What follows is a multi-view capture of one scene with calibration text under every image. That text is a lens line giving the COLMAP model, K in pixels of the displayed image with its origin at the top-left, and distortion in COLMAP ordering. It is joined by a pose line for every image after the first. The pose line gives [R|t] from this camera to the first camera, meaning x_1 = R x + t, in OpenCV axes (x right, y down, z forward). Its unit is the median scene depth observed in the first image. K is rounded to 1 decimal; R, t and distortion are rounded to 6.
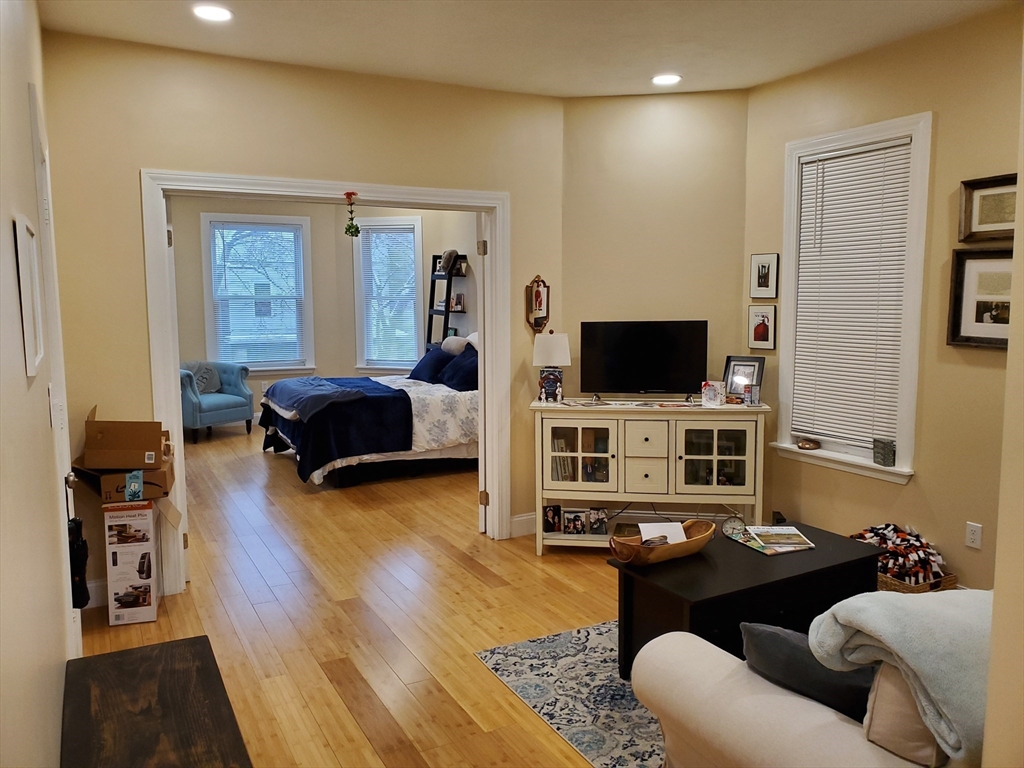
lens RADIAL K [[788.3, 0, 503.6], [0, 788.3, 394.3], [0, 0, 1]] dist [0.079020, -0.155349]
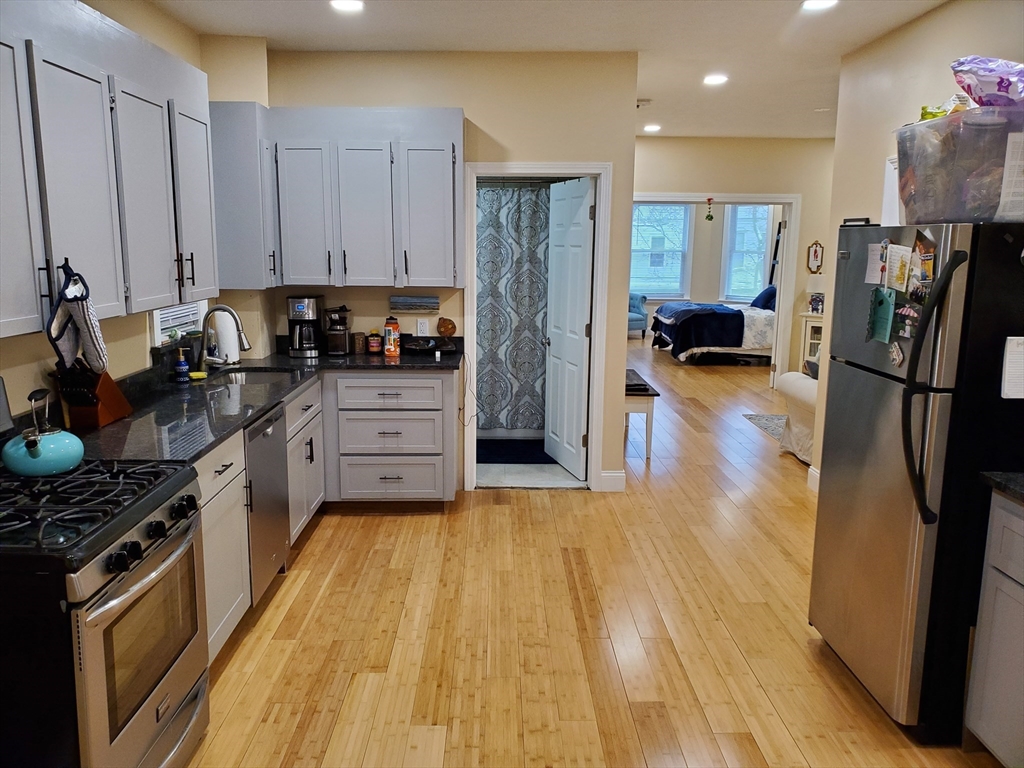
lens RADIAL K [[788.3, 0, 503.6], [0, 788.3, 394.3], [0, 0, 1]] dist [0.079020, -0.155349]
pose [[0.887766, 0.095796, -0.450216, 0.258277], [-0.069056, 0.994752, 0.075493, 0.104224], [0.455085, -0.035930, 0.889723, -0.908741]]
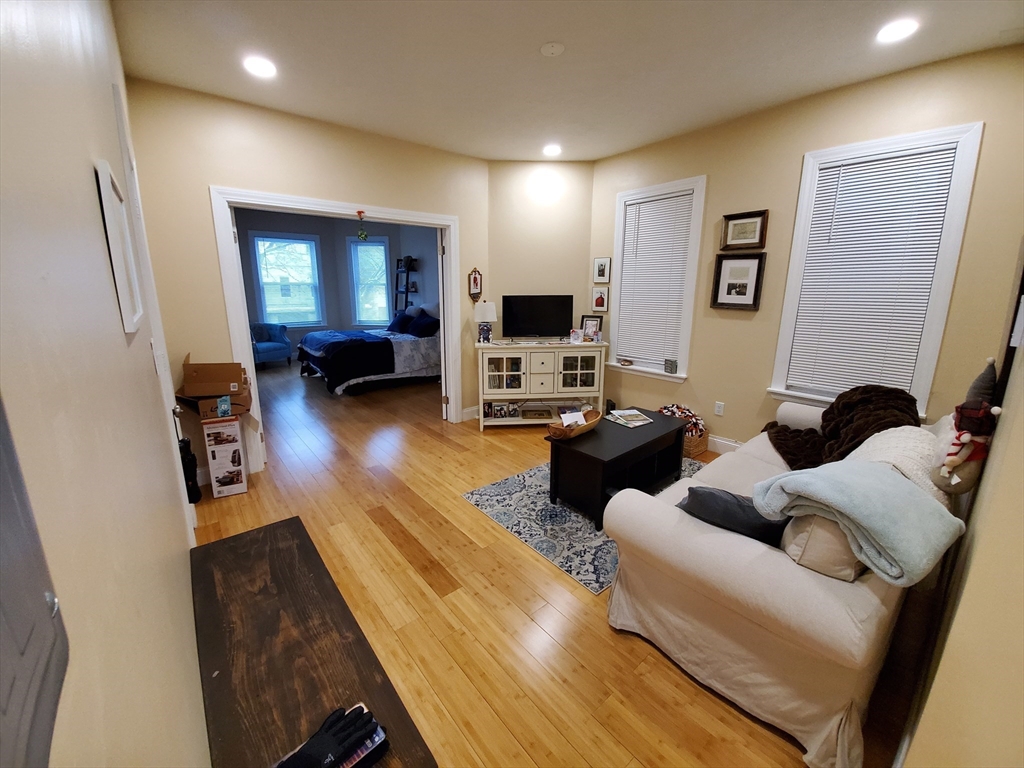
lens RADIAL K [[402.0, 0, 504.8], [0, 402.0, 375.9], [0, 0, 1]] dist [-0.000955, -0.000175]
pose [[0.979337, -0.038304, 0.198574, -0.075735], [0.019284, 0.995112, 0.096848, -0.002833], [-0.201313, -0.091017, 0.975289, 0.131252]]
